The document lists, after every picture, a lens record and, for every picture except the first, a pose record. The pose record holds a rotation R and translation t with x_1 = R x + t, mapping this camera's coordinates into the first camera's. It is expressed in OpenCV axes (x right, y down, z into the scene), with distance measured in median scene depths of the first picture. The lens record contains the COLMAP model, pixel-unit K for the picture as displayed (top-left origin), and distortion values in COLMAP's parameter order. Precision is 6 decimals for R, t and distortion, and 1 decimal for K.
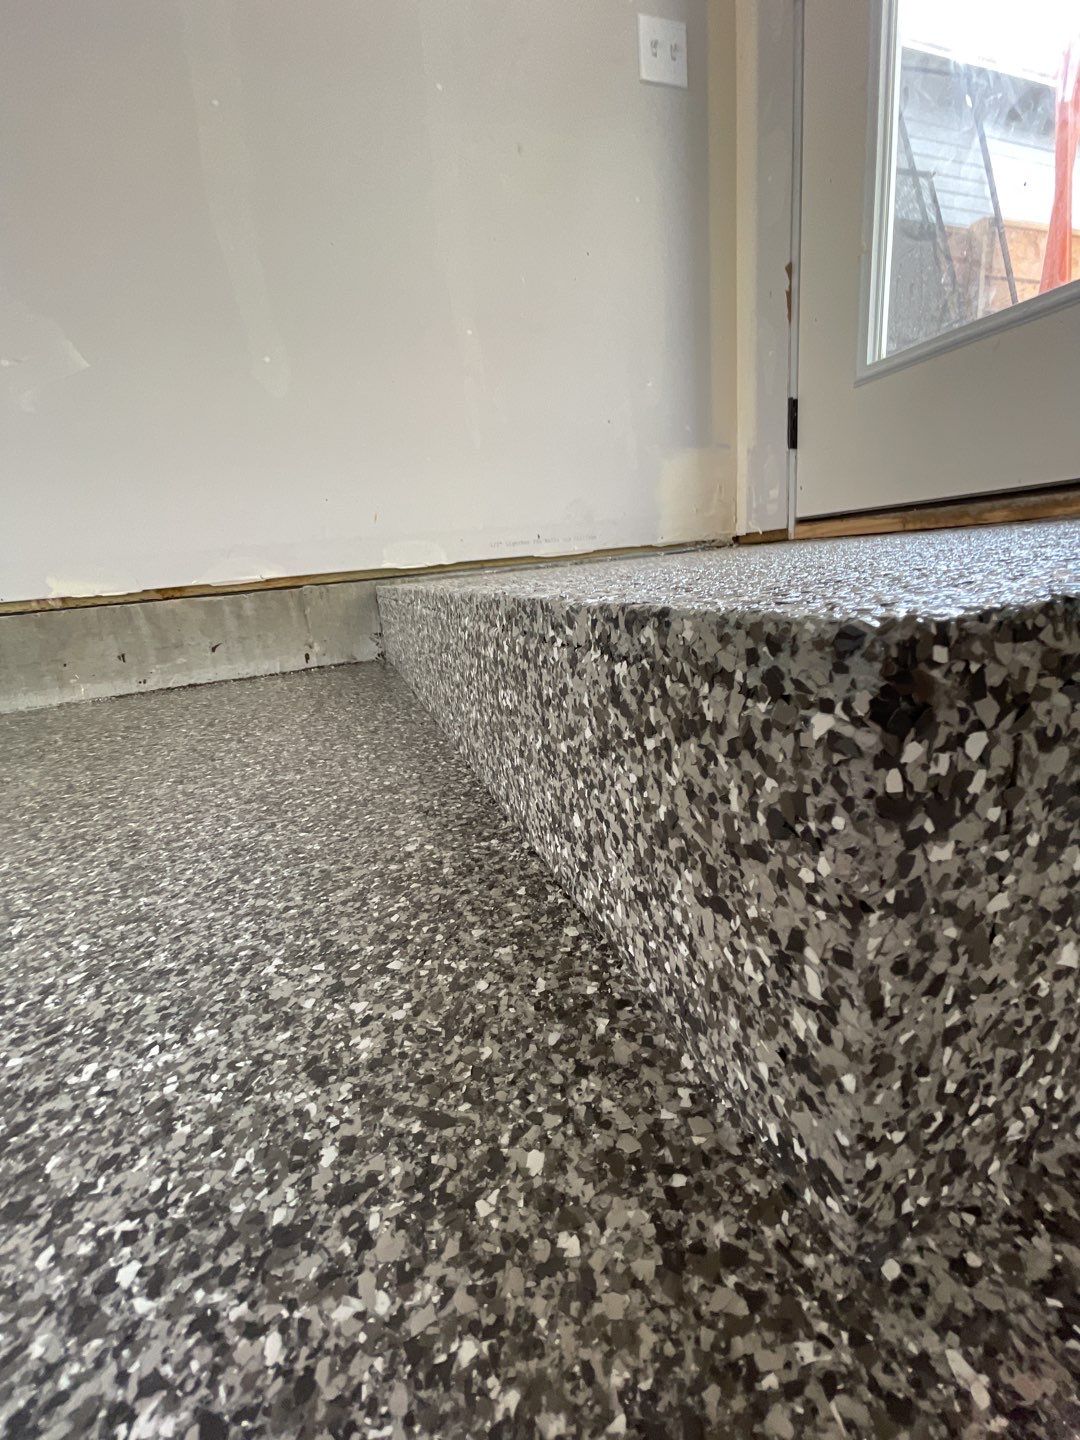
lens RADIAL K [[577.5, 0, 539.1], [0, 577.5, 715.7], [0, 0, 1]] dist [-0.006191, 0.001480]
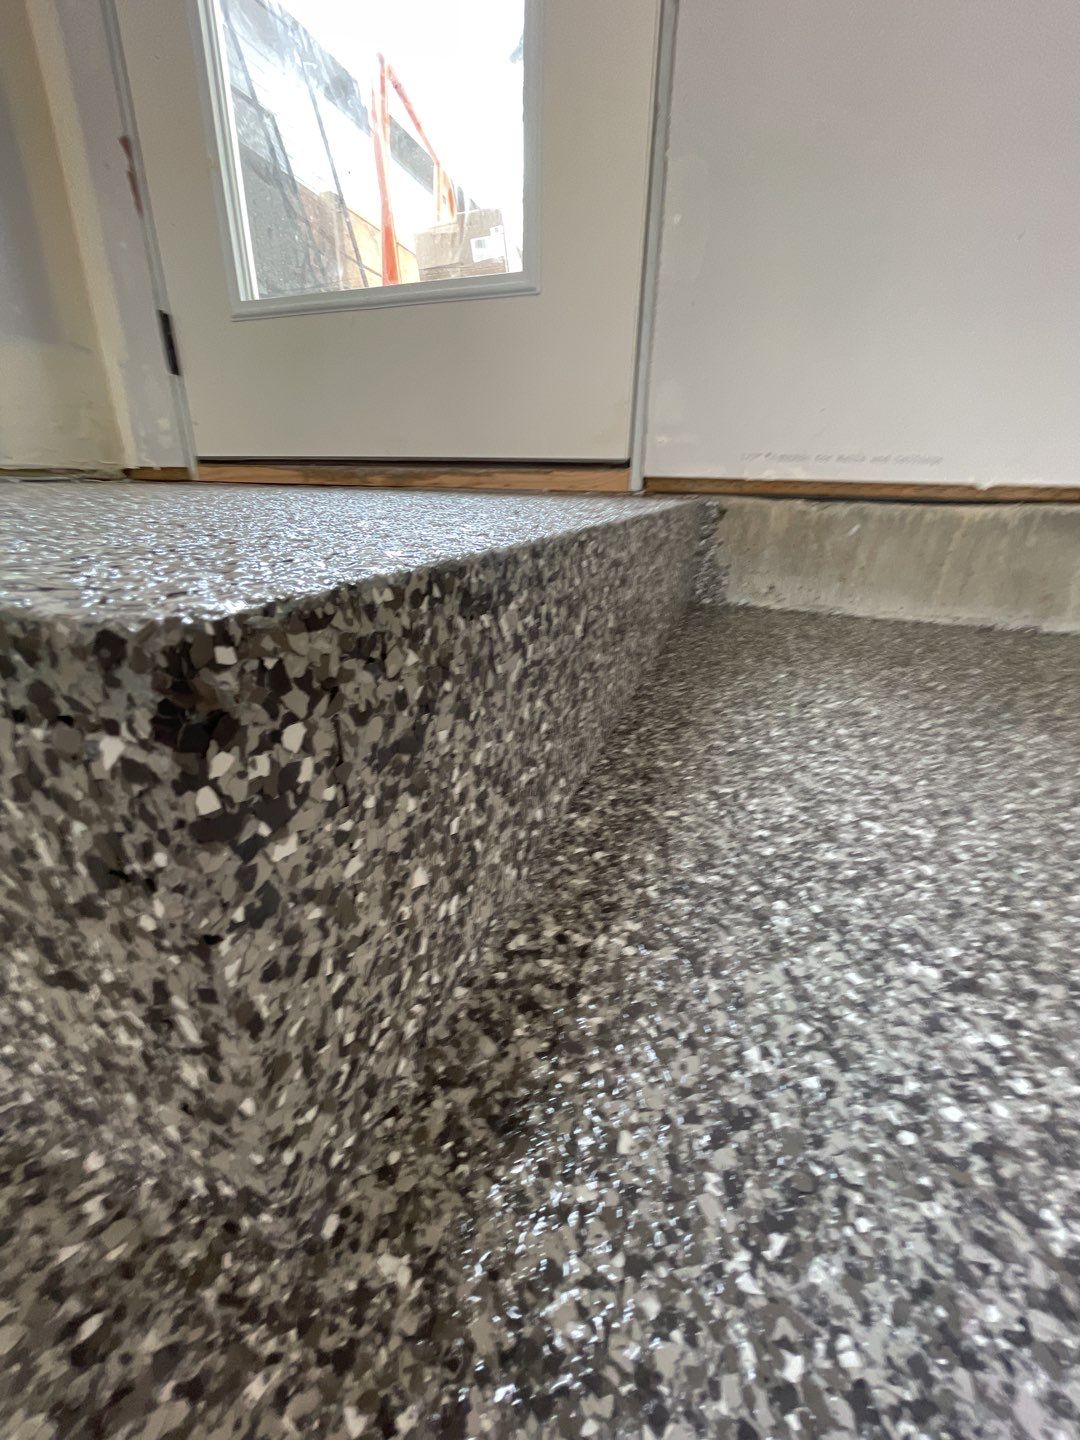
lens RADIAL K [[577.5, 0, 535.7], [0, 577.5, 718.1], [0, 0, 1]] dist [-0.006191, 0.001480]
pose [[0.632107, -0.190231, 0.751168, 0.213641], [0.120642, 0.981737, 0.147101, -0.059318], [-0.765432, -0.002362, 0.643513, 0.028558]]
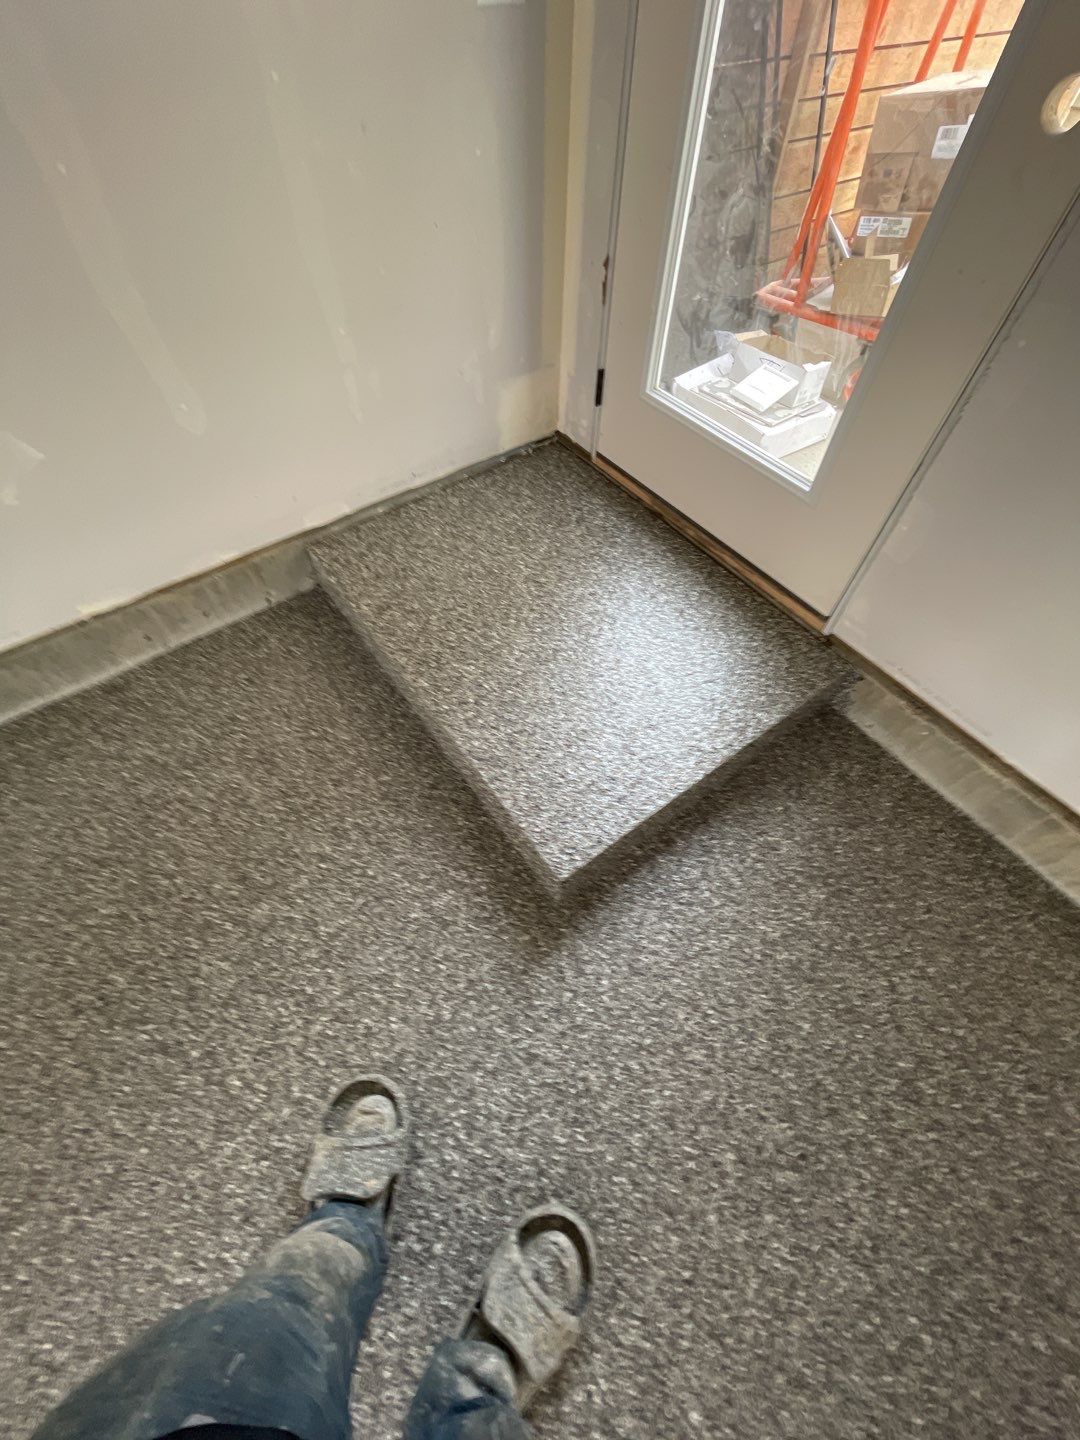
lens RADIAL K [[577.5, 0, 534.7], [0, 577.5, 716.2], [0, 0, 1]] dist [-0.006191, 0.001480]
pose [[0.955654, -0.179253, 0.233653, -1.328795], [-0.014137, 0.764572, 0.644384, -6.869266], [-0.294152, -0.619111, 0.728132, -3.502092]]
